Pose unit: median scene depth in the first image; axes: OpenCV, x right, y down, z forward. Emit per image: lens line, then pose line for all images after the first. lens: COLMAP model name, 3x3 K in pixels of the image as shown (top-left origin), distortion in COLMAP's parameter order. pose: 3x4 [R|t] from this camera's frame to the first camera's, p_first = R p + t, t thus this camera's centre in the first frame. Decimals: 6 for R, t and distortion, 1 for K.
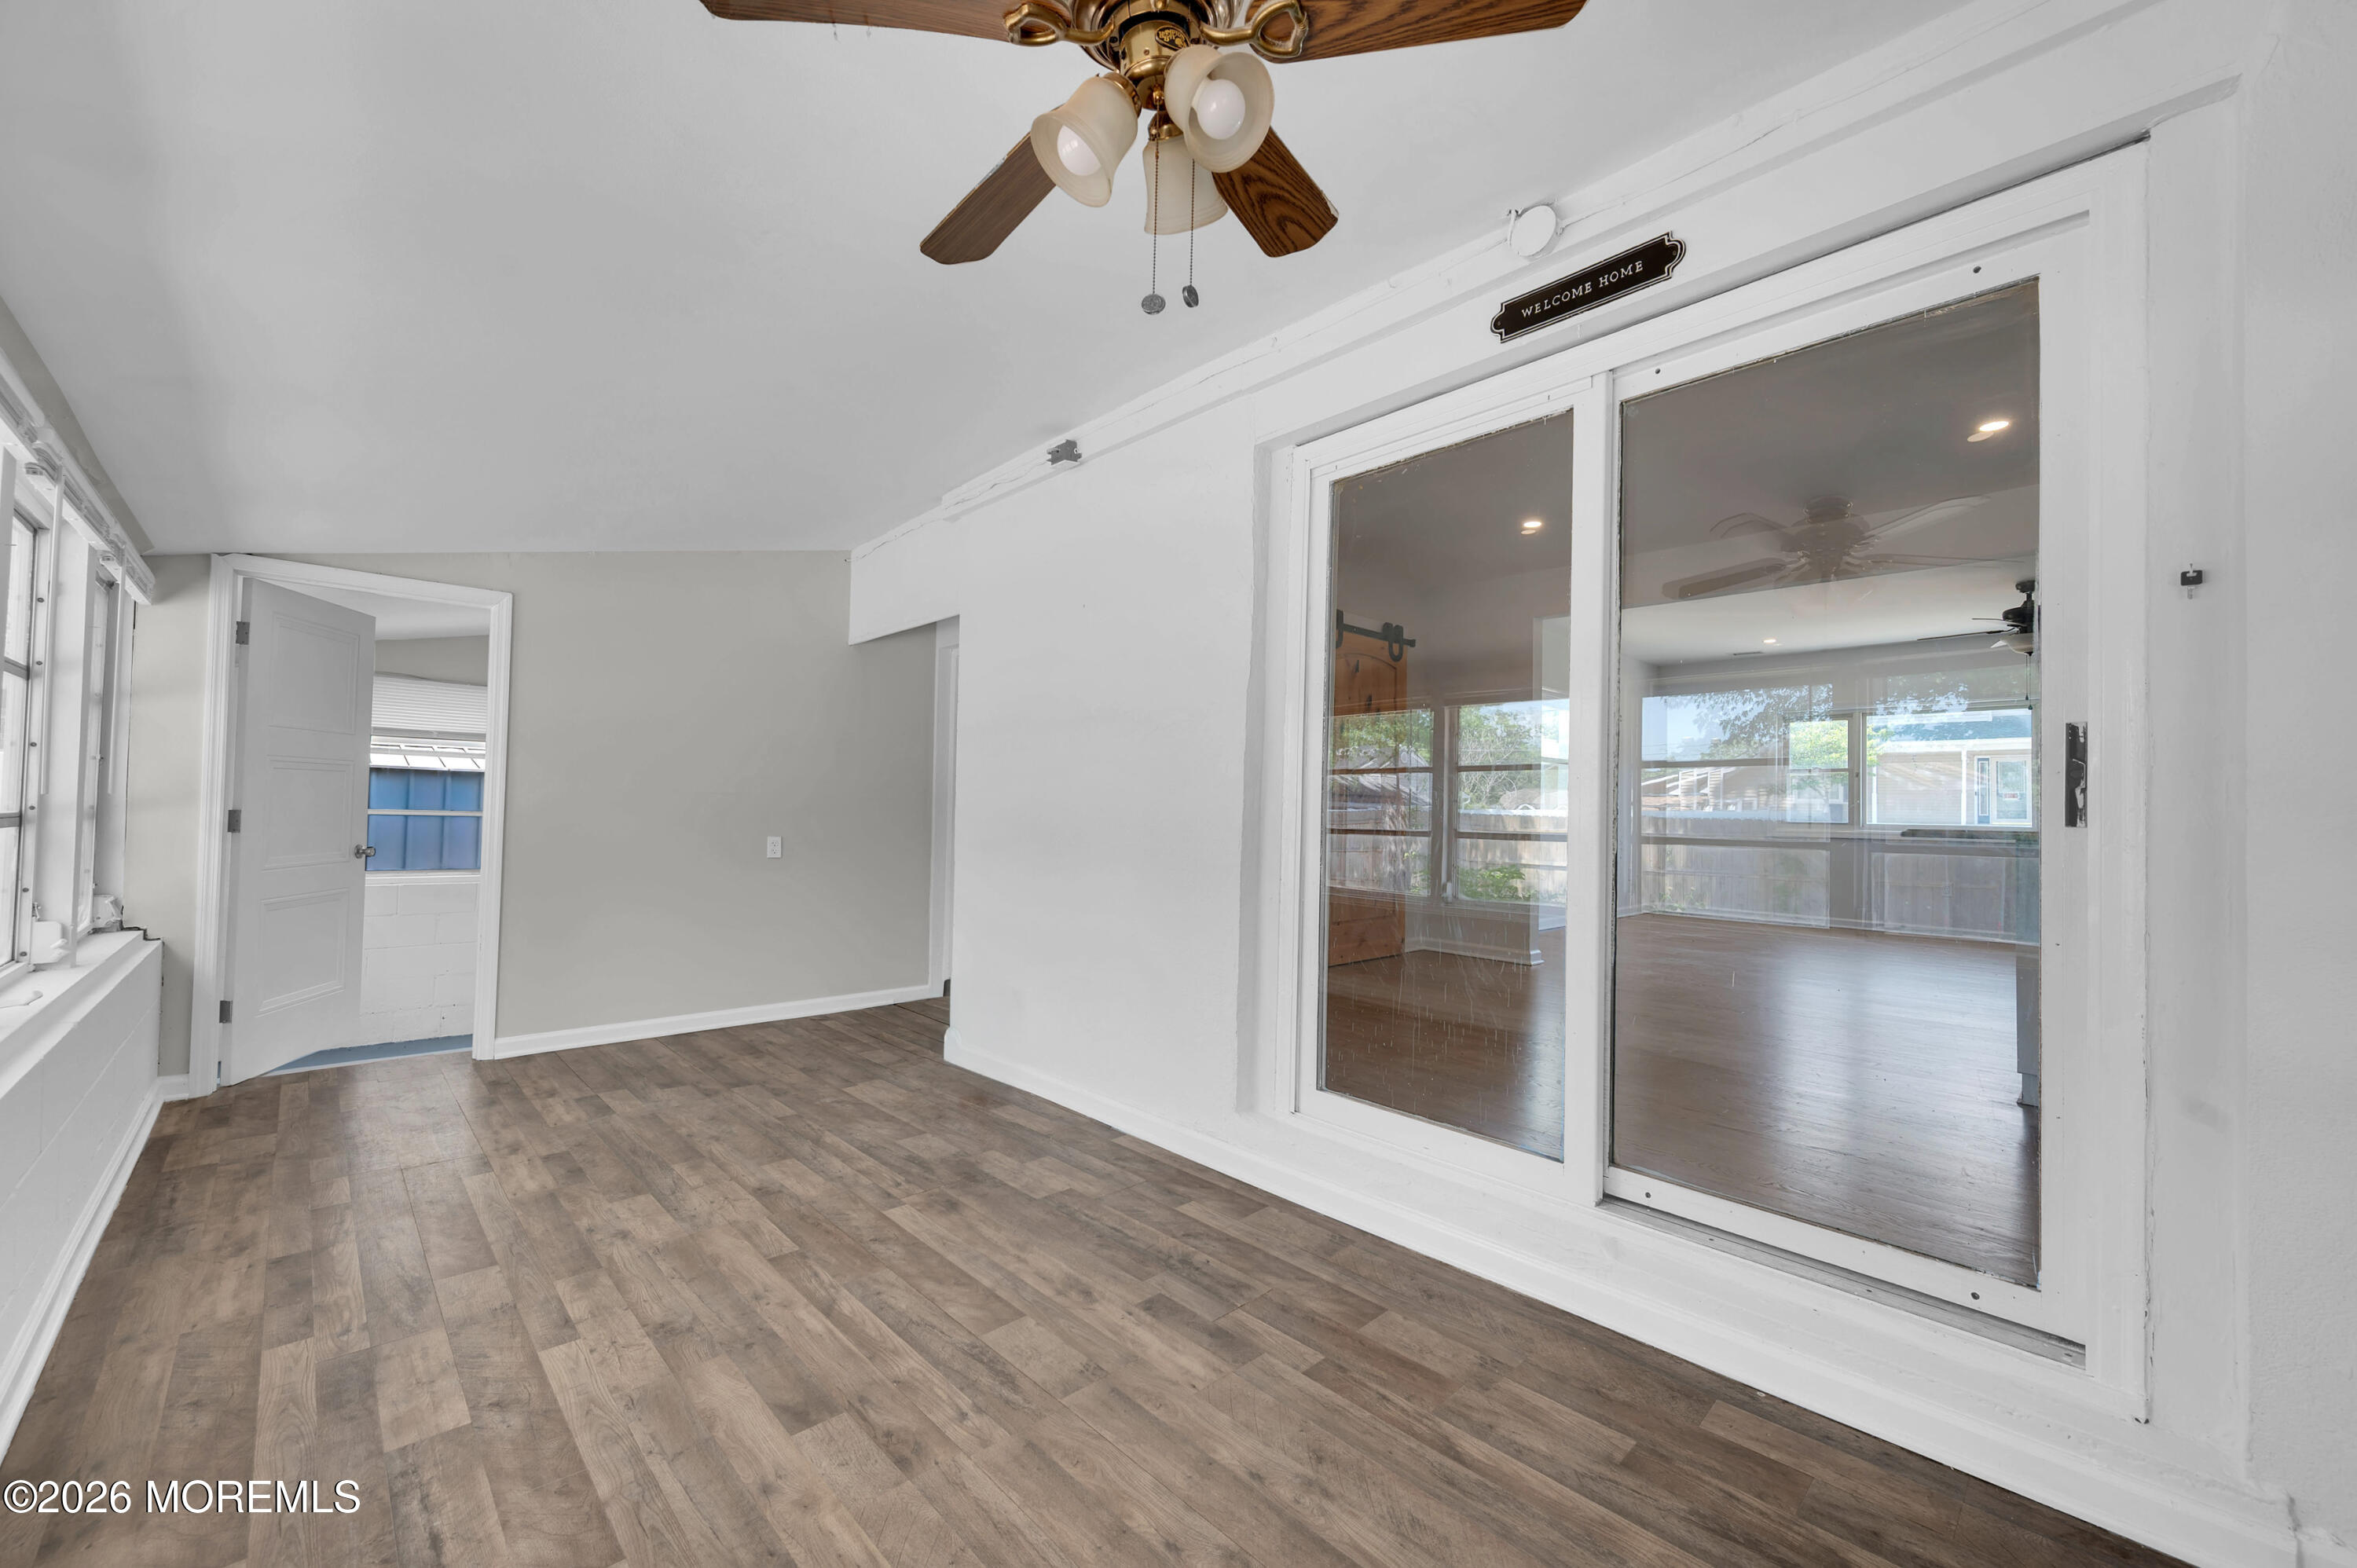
lens RADIAL K [[936.4, 0, 1184.5], [0, 936.4, 789.7], [0, 0, 1]] dist [0.001986, -0.000006]
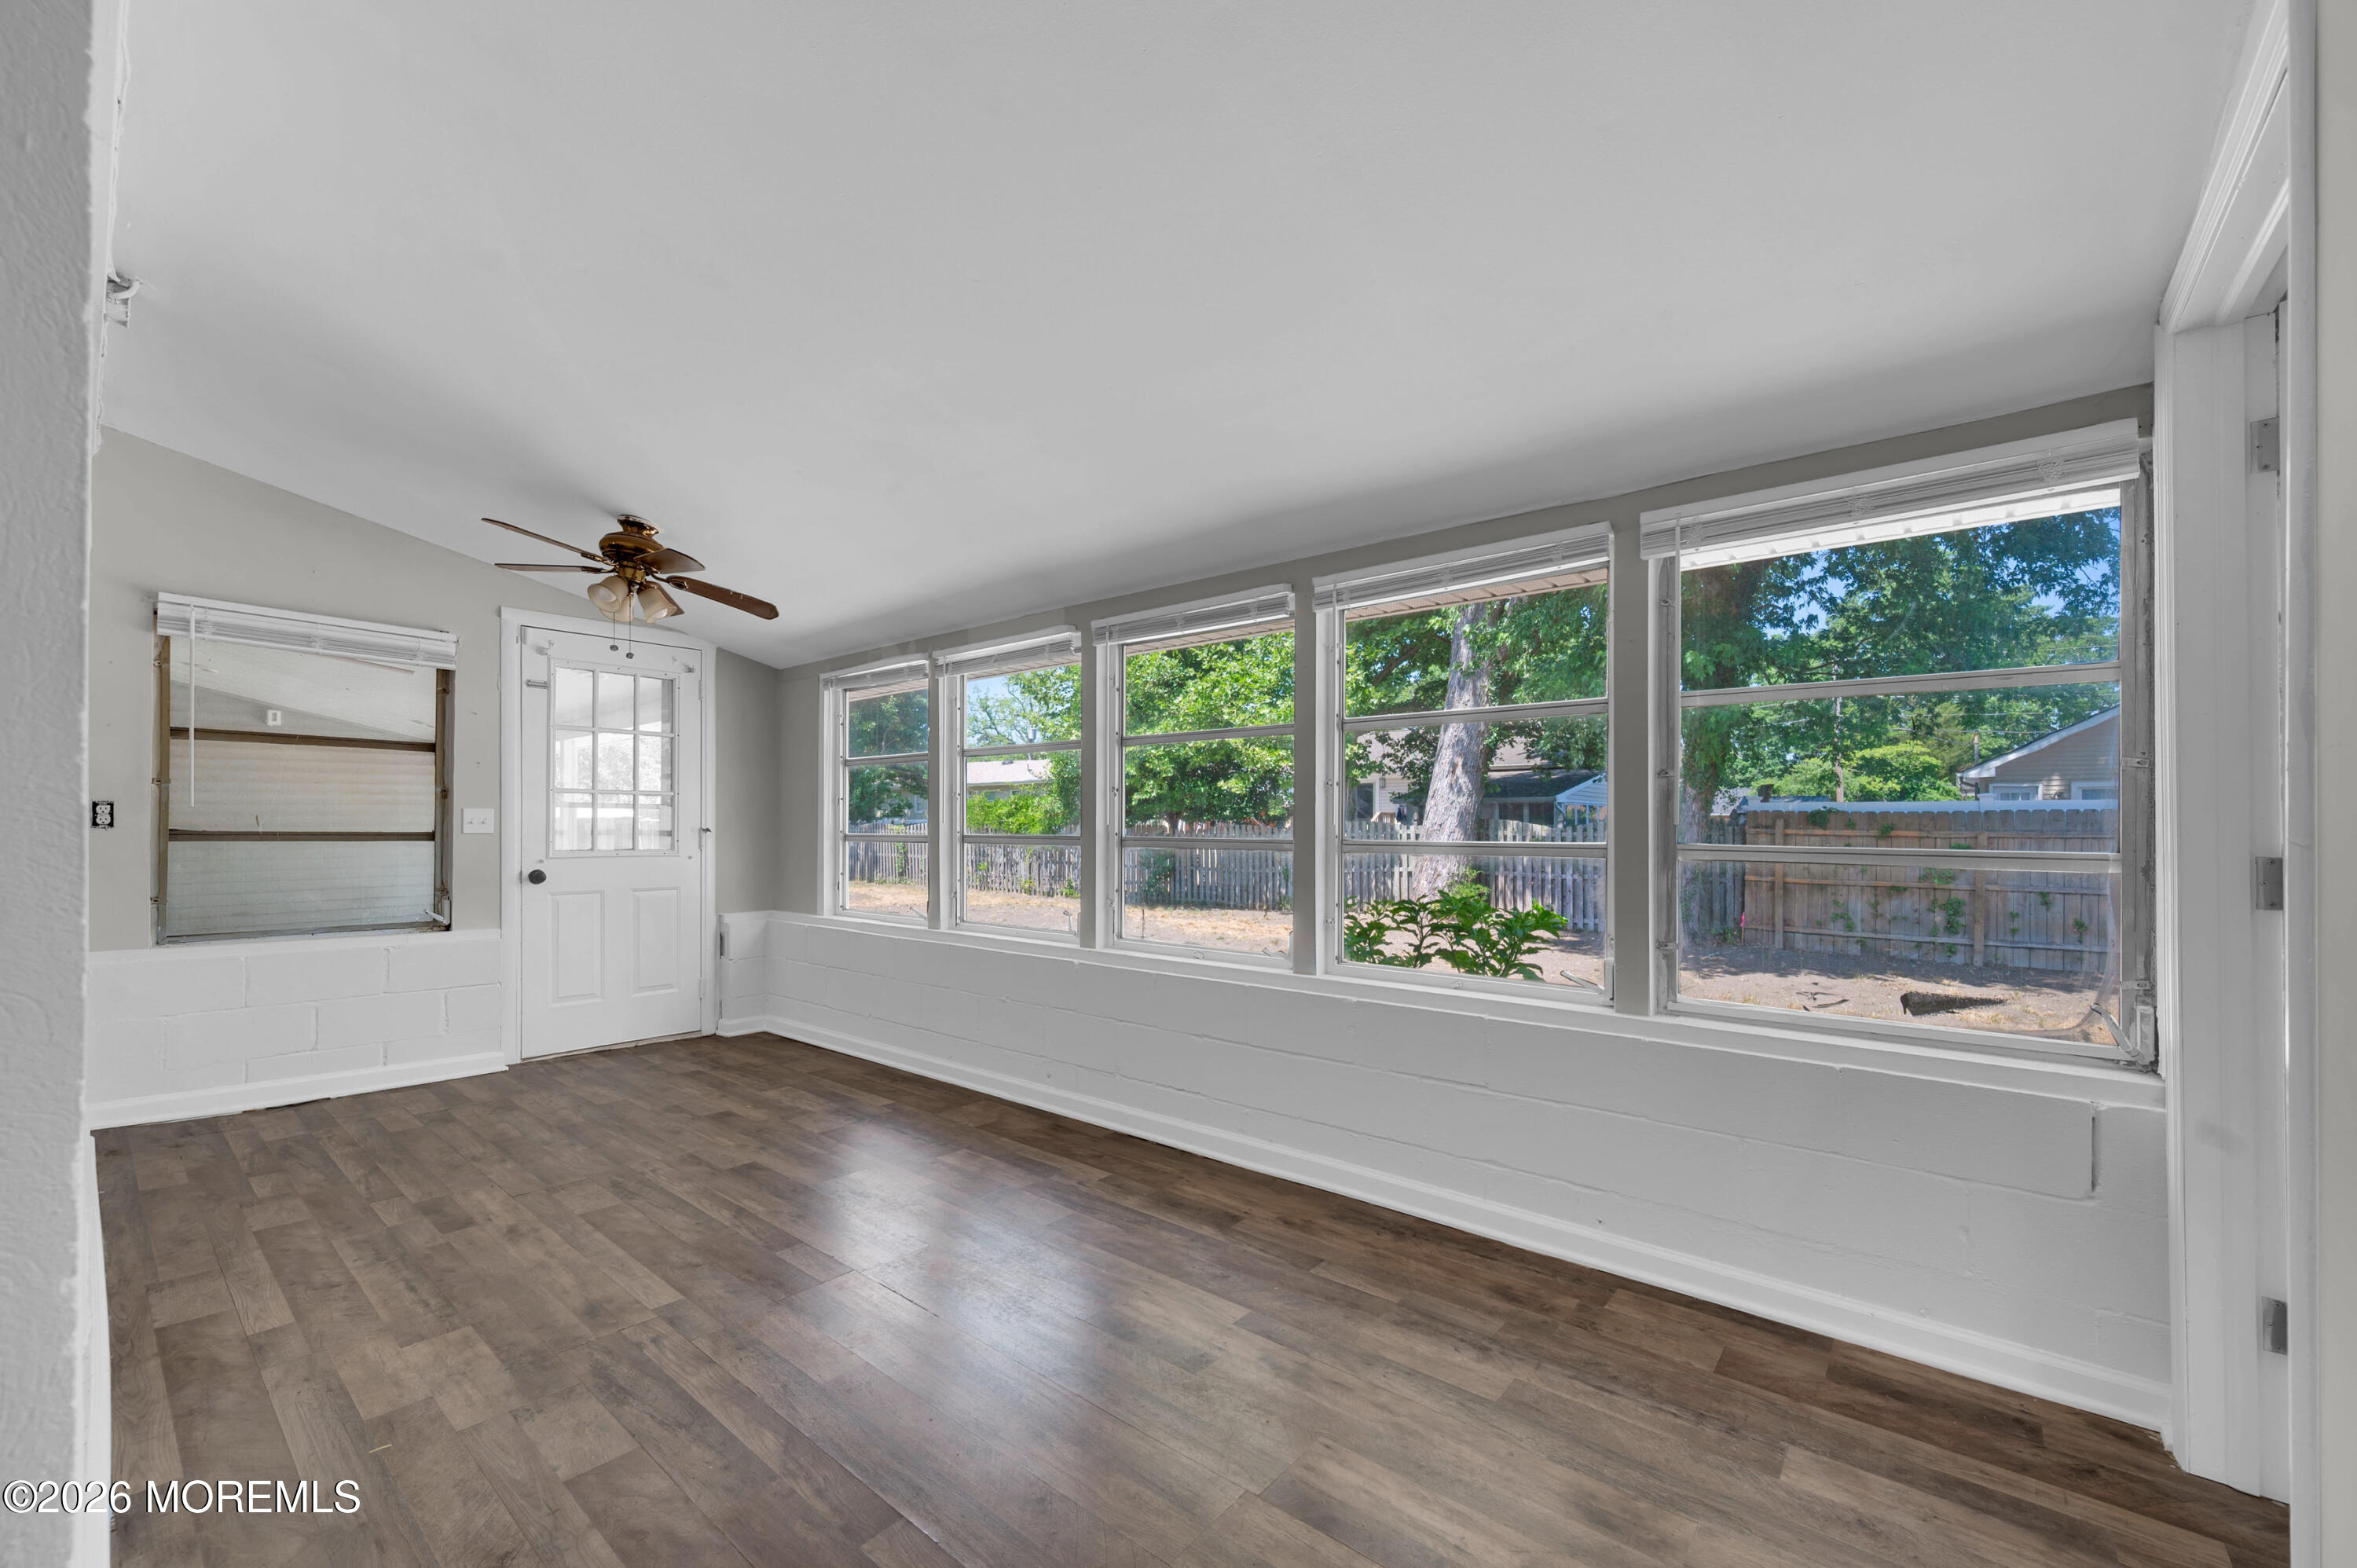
lens RADIAL K [[936.4, 0, 1184.5], [0, 936.4, 789.7], [0, 0, 1]] dist [0.001986, -0.000006]
pose [[-0.992371, -0.020700, -0.121537, -0.753839], [-0.013529, 0.998135, -0.059534, 0.038432], [0.122543, -0.057435, -0.990800, 2.197918]]
